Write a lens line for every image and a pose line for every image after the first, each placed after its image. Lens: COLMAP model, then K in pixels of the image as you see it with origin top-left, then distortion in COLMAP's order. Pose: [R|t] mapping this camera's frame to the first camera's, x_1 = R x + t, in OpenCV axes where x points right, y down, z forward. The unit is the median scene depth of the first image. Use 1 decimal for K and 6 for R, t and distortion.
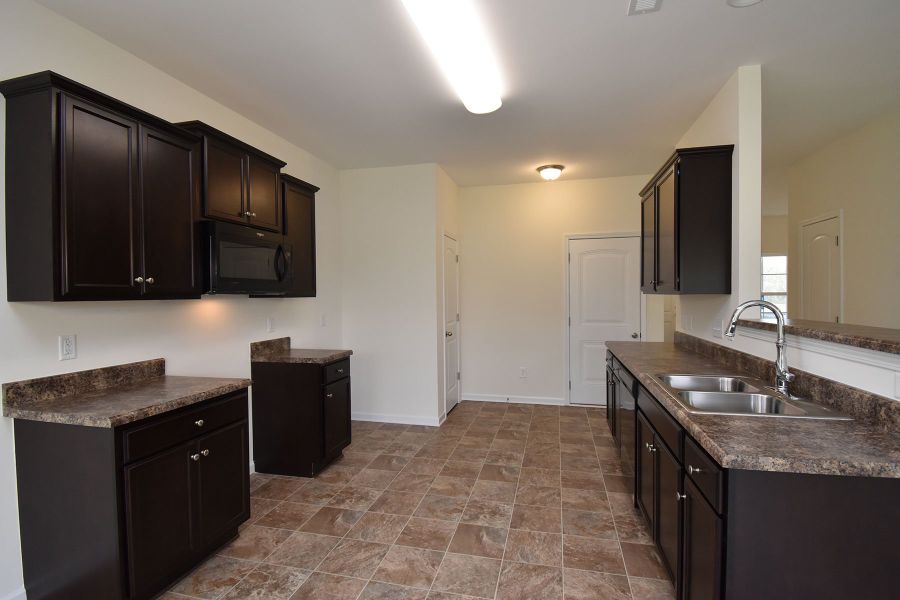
lens RADIAL K [[428.5, 0, 452.1], [0, 428.5, 296.1], [0, 0, 1]] dist [0.000170, -0.000067]
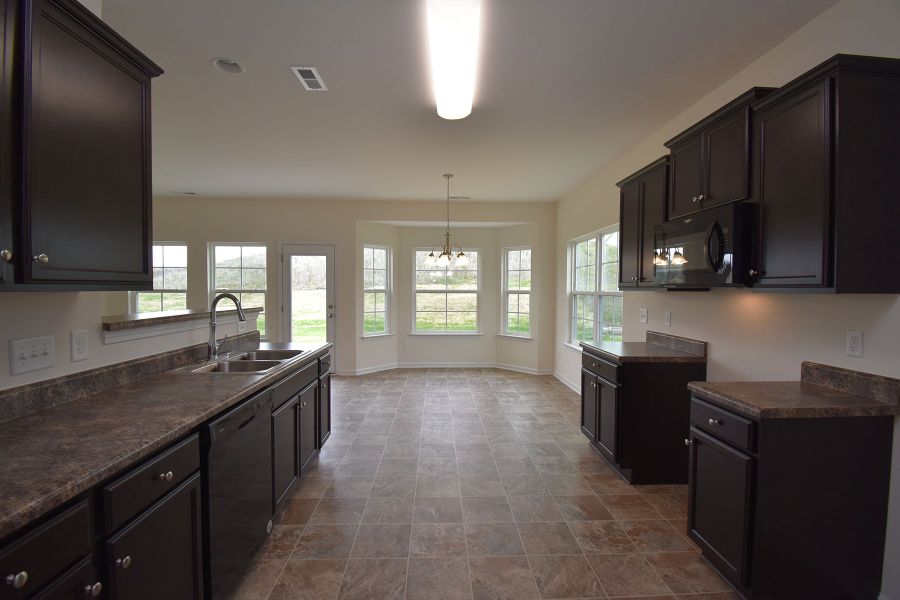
lens RADIAL K [[407.0, 0, 453.1], [0, 407.0, 300.5], [0, 0, 1]] dist [0.020145, -0.027222]
pose [[-0.960956, 0.013204, -0.276387, 0.278228], [0.003164, 0.999320, 0.036740, -0.010000], [0.276684, 0.034431, -0.960344, 1.799732]]
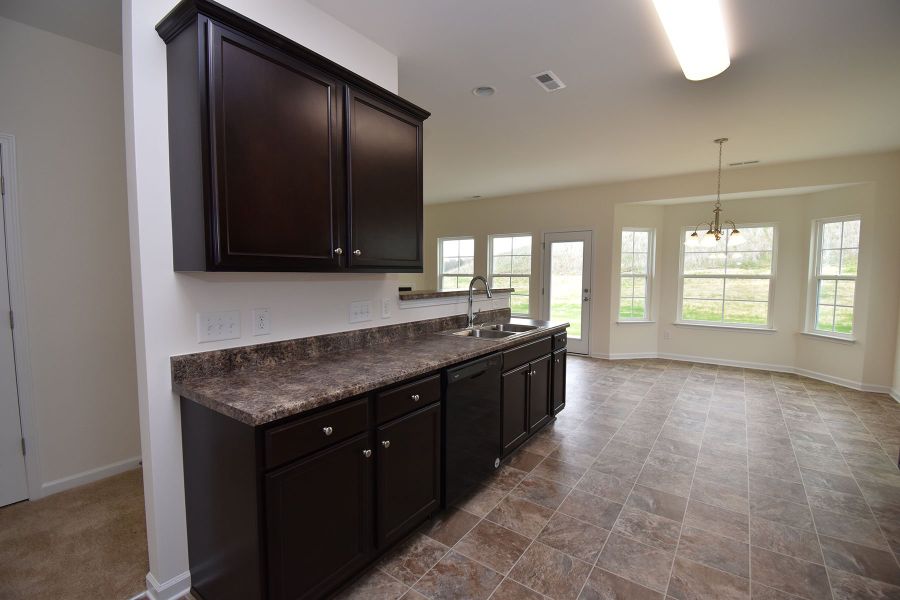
lens RADIAL K [[397.5, 0, 452.1], [0, 397.5, 301.1], [0, 0, 1]] dist [0.019250, -0.025220]
pose [[-0.927160, -0.021166, 0.374066, 0.156907], [0.006334, 0.997375, 0.072136, -0.004486], [-0.374611, 0.069251, -0.924592, 1.860034]]
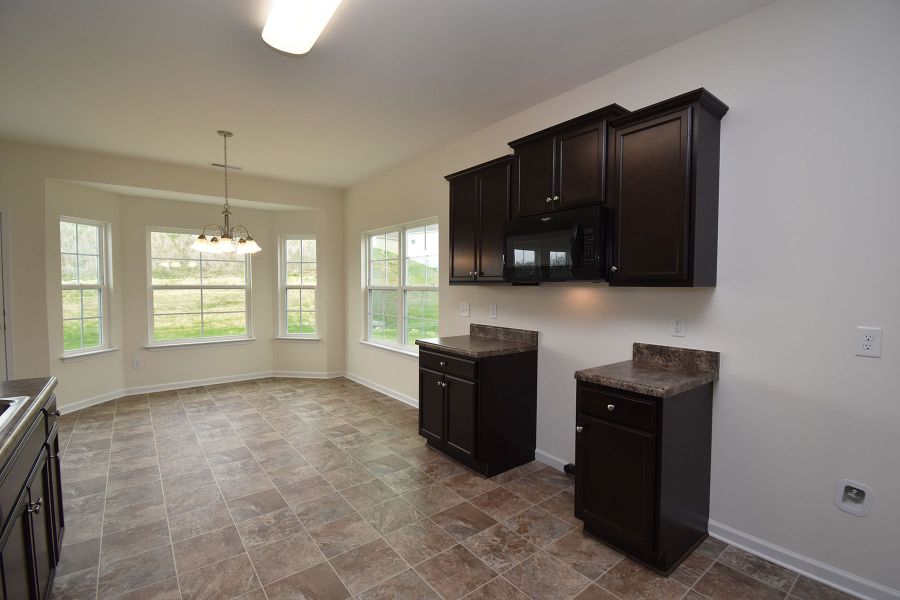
lens RADIAL K [[407.0, 0, 453.1], [0, 407.0, 300.5], [0, 0, 1]] dist [0.020145, -0.027222]
pose [[-0.615926, 0.039407, -0.786817, 0.421699], [-0.000855, 0.998714, 0.050689, -0.009190], [0.787803, 0.031894, -0.615101, 1.491001]]
